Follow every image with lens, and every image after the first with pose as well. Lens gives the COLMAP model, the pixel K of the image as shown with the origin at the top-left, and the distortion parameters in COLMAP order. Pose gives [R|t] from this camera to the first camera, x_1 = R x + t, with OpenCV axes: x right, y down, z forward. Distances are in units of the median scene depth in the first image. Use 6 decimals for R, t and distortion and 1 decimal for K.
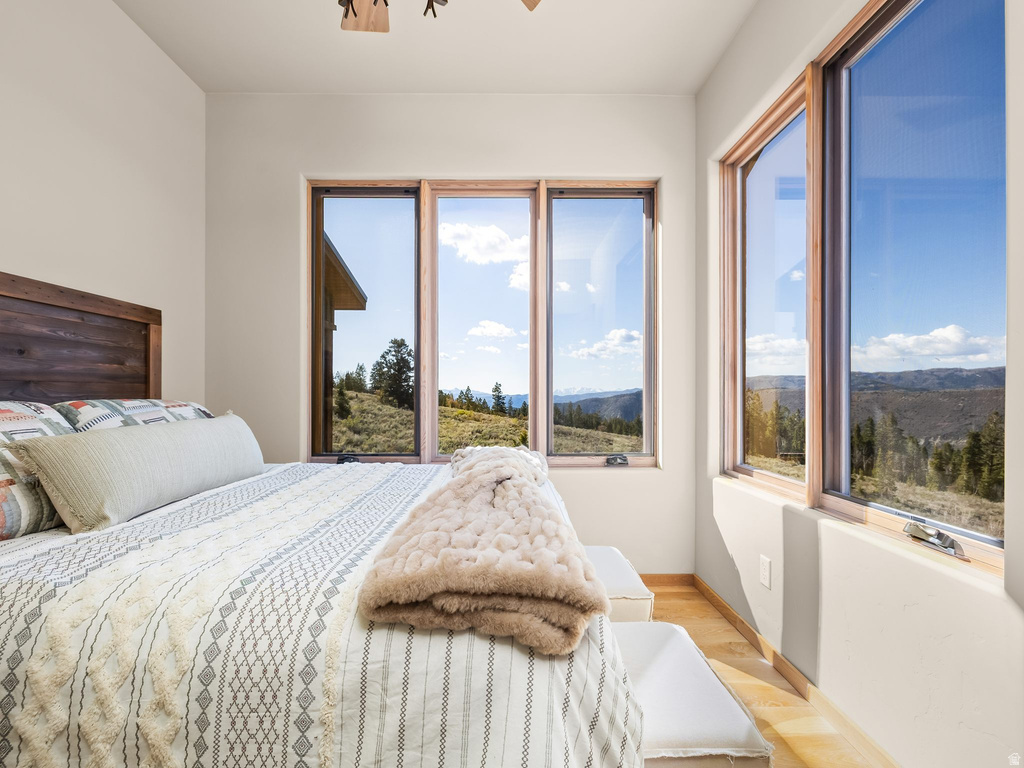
lens RADIAL K [[432.6, 0, 507.3], [0, 432.6, 391.7], [0, 0, 1]] dist [-0.000916, -0.000829]
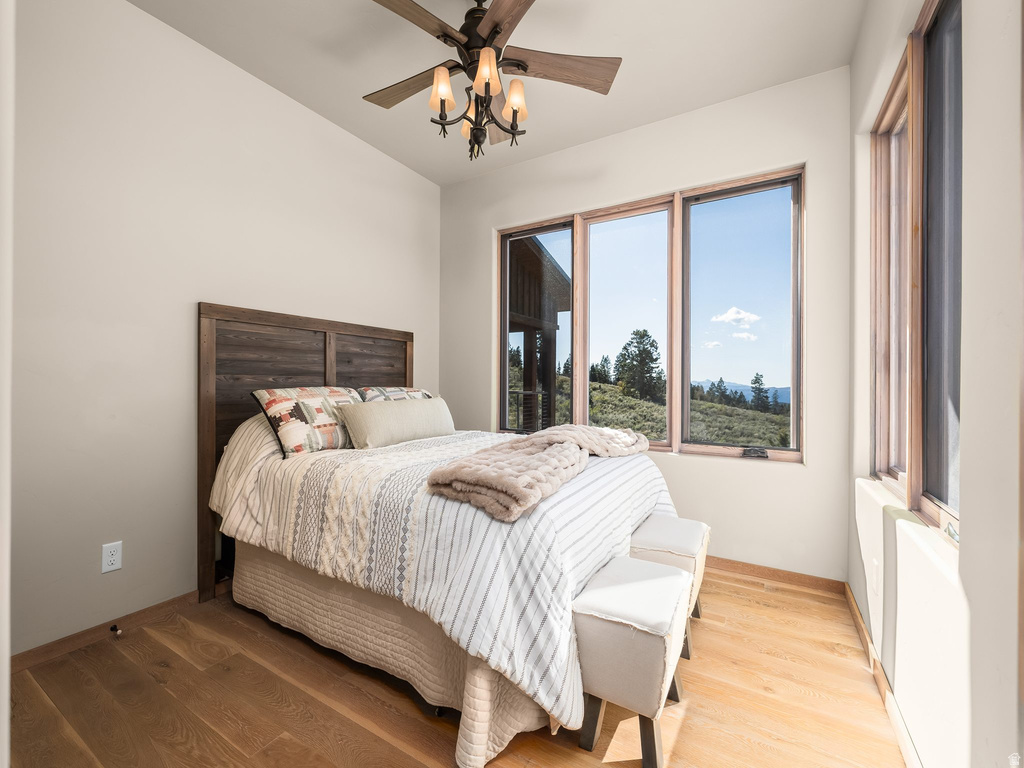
lens RADIAL K [[432.6, 0, 506.7], [0, 432.6, 380.1], [0, 0, 1]] dist [-0.000916, -0.000829]
pose [[0.850566, 0.000618, -0.525868, 0.400775], [-0.004102, 0.999977, -0.005460, -0.002246], [0.525852, 0.006801, 0.850549, -0.223136]]
